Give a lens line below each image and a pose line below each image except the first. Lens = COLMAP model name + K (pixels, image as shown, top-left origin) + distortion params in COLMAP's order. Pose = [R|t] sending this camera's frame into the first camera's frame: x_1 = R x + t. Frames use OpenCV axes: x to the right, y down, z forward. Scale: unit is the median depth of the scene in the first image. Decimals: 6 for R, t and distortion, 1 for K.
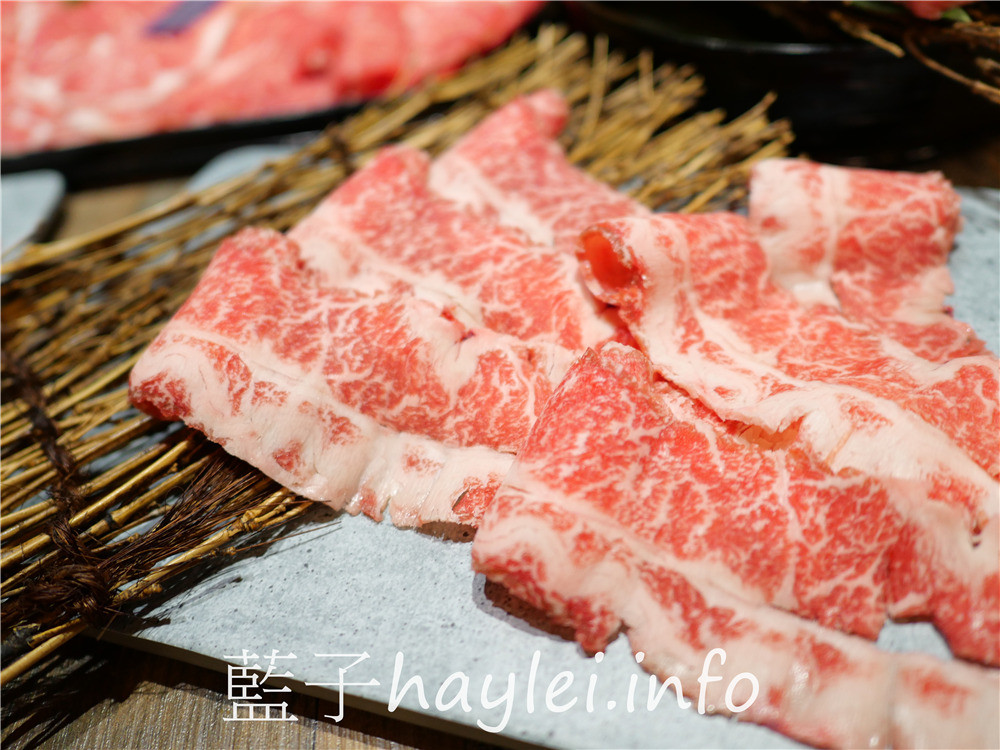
lens RADIAL K [[866.6, 0, 497.7], [0, 866.6, 350.3], [0, 0, 1]] dist [-0.033783, 0.000786]
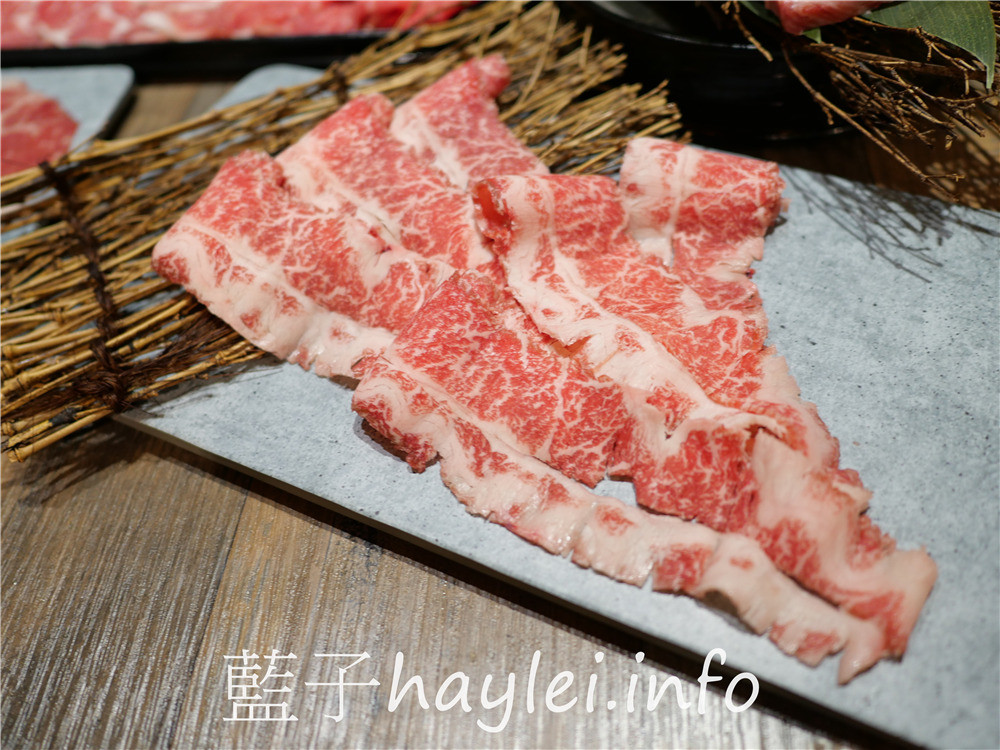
lens RADIAL K [[866.6, 0, 497.7], [0, 866.6, 350.3], [0, 0, 1]] dist [-0.033783, 0.000786]
pose [[0.988440, 0.128674, -0.080181, 0.284611], [-0.115590, 0.981807, 0.150647, -0.090829], [0.098107, -0.139637, 0.985331, -0.397143]]
